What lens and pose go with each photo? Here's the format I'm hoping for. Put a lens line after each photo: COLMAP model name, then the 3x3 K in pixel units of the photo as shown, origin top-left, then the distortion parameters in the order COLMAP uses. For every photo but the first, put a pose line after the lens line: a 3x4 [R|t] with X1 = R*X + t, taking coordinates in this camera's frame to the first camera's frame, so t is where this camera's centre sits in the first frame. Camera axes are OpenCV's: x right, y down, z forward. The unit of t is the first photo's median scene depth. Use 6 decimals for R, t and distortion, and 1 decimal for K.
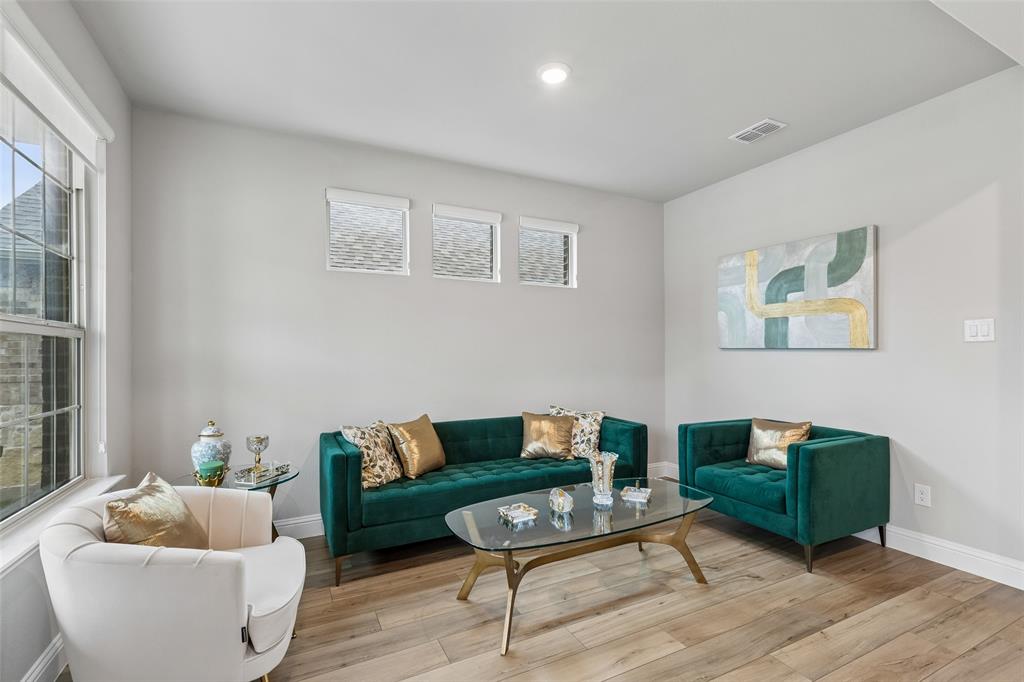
lens RADIAL K [[467.0, 0, 520.7], [0, 467.0, 346.4], [0, 0, 1]] dist [0.010259, -0.001720]
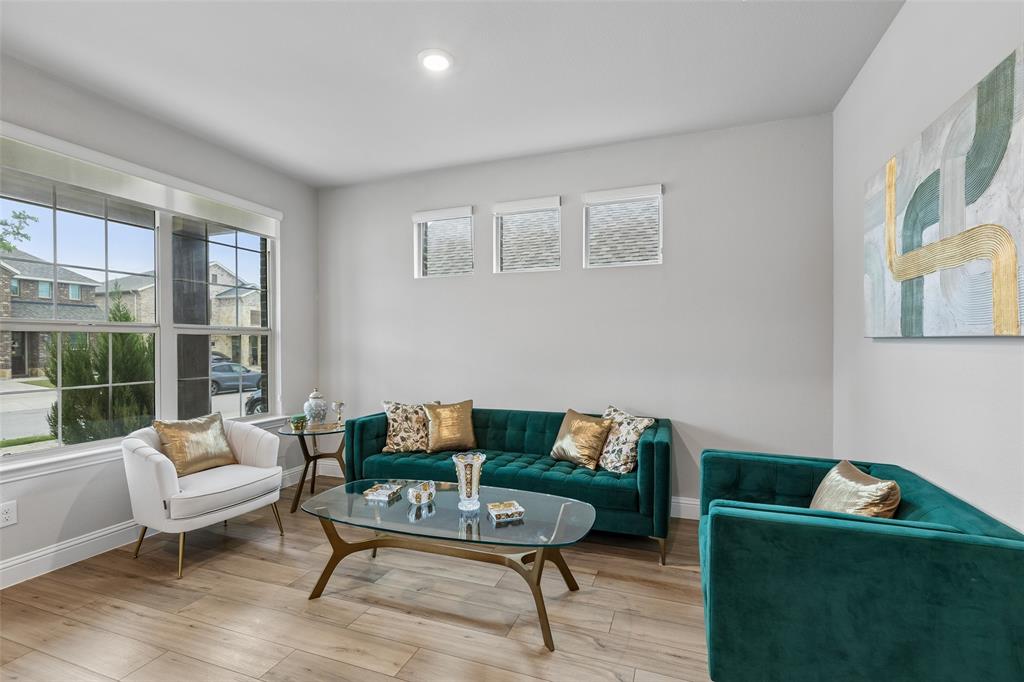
lens RADIAL K [[467.0, 0, 516.6], [0, 467.0, 344.5], [0, 0, 1]] dist [0.010259, -0.001720]
pose [[0.675122, 0.003418, -0.737698, 0.709620], [0.008785, 0.999881, 0.012673, 0.001981], [0.737654, -0.015036, 0.675012, 0.354139]]
